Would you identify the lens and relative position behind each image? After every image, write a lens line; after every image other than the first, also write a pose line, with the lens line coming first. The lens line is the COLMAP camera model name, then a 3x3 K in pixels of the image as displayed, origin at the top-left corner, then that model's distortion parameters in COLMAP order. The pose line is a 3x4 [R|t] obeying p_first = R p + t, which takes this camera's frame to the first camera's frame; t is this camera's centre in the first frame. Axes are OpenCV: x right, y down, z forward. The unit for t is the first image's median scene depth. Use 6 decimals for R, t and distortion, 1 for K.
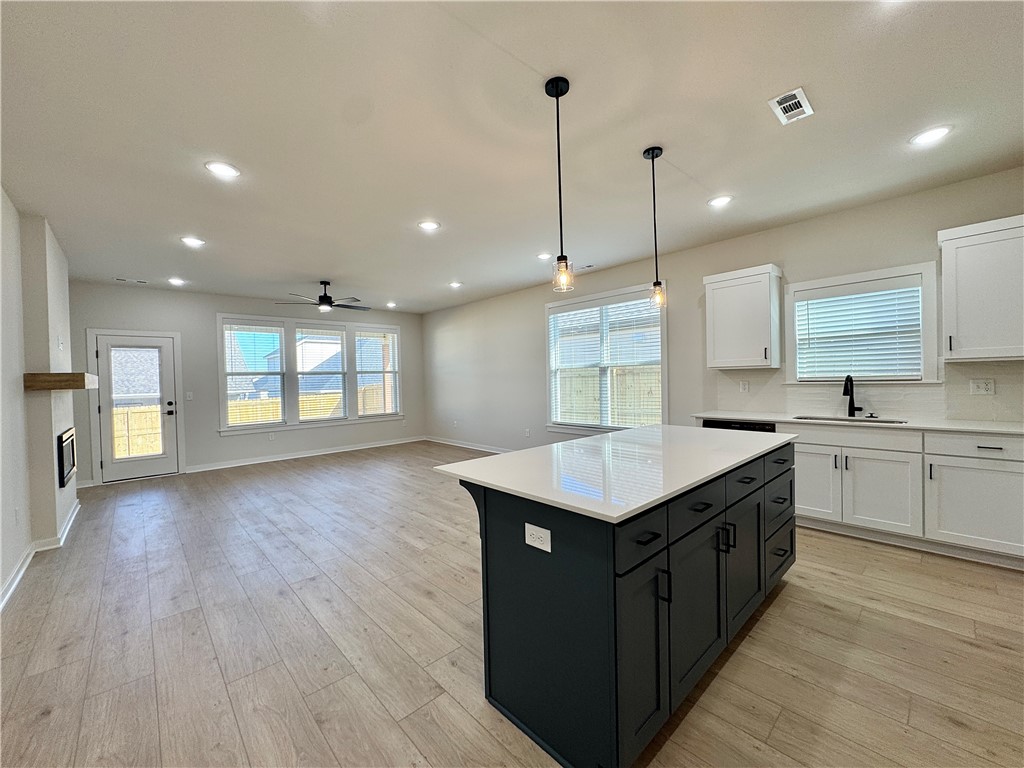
lens RADIAL K [[410.3, 0, 511.1], [0, 410.3, 384.6], [0, 0, 1]] dist [-0.001130, -0.000510]
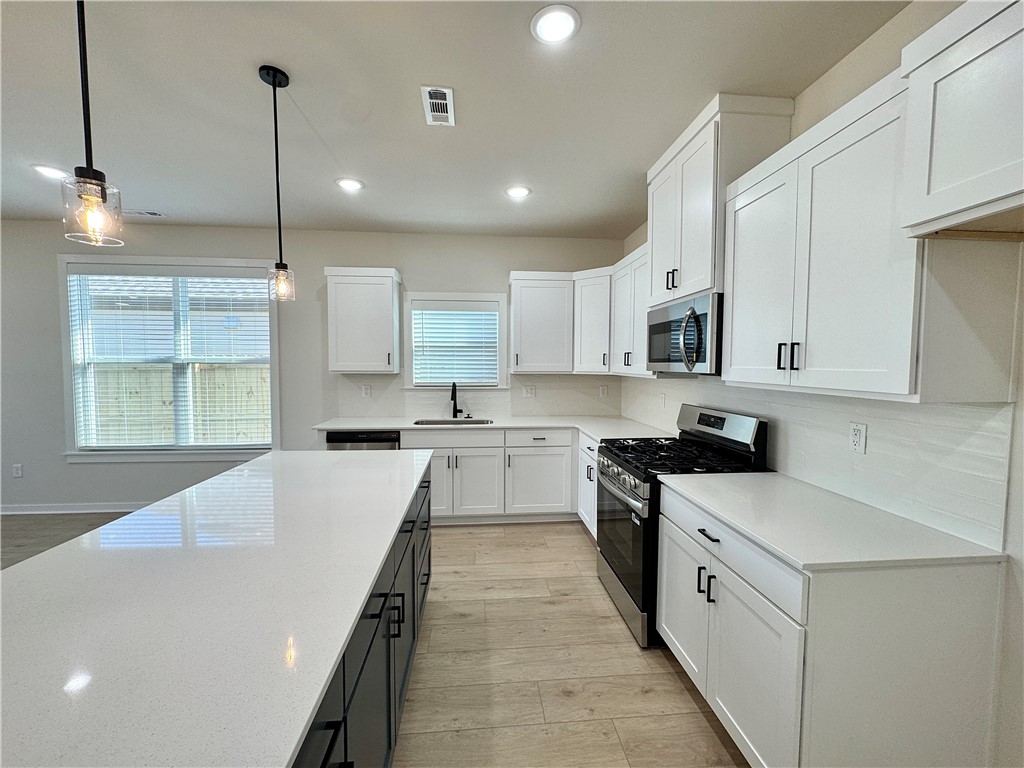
lens RADIAL K [[410.3, 0, 511.9], [0, 410.3, 384.8], [0, 0, 1]] dist [-0.001130, -0.000510]
pose [[0.612972, -0.015600, 0.789951, 0.026927], [-0.007020, 0.999658, 0.025189, -0.047473], [-0.790074, -0.020985, 0.612653, 0.189528]]
